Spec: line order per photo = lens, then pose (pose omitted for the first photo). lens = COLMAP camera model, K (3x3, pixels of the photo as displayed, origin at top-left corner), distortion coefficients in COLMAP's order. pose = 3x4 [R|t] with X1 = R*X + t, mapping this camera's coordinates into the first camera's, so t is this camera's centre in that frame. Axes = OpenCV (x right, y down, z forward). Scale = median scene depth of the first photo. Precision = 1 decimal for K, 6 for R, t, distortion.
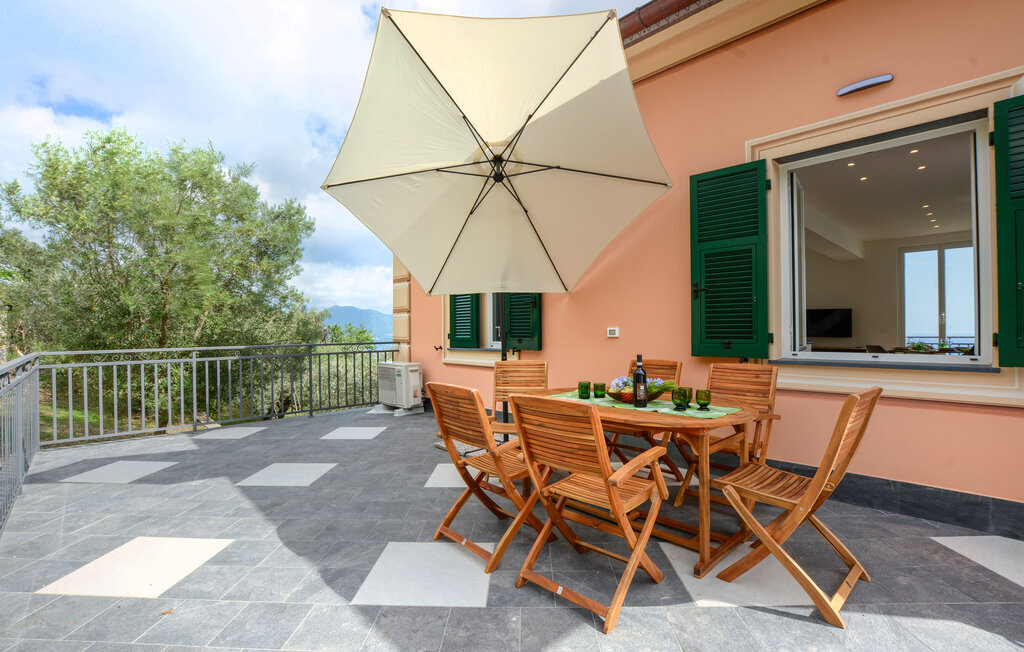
lens RADIAL K [[460.6, 0, 513.1], [0, 460.6, 326.9], [0, 0, 1]] dist [-0.028496, 0.002636]
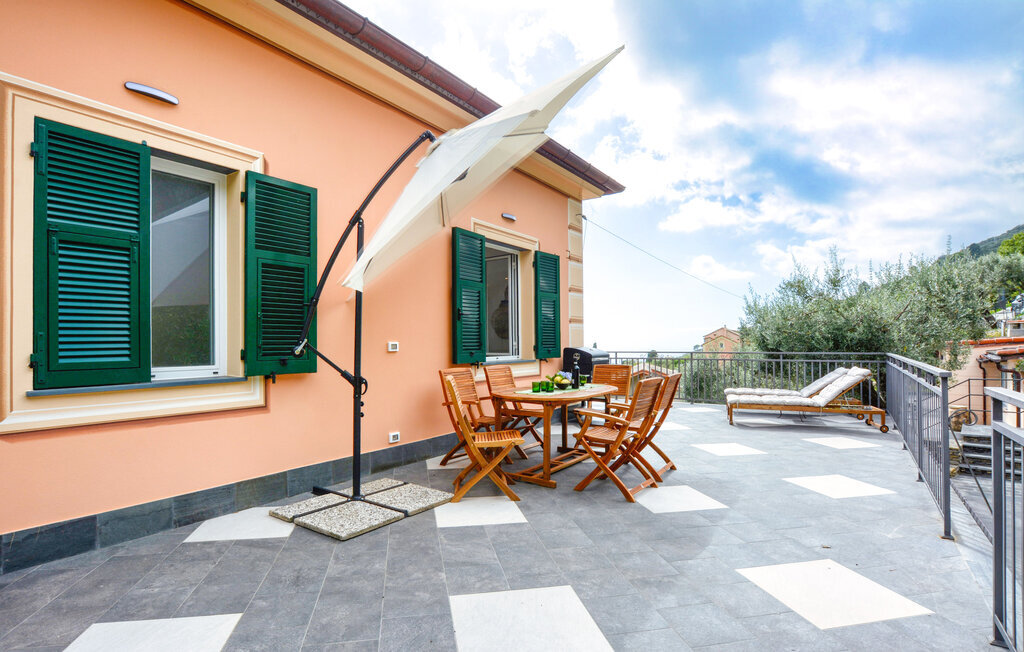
lens RADIAL K [[514.2, 0, 513.4], [0, 514.2, 334.4], [0, 0, 1]] dist [0.009996, -0.000333]
pose [[-0.225262, 0.025019, 0.973977, -0.913197], [0.003338, 0.999684, -0.024908, 0.013837], [-0.974292, -0.002360, -0.225275, 0.991858]]
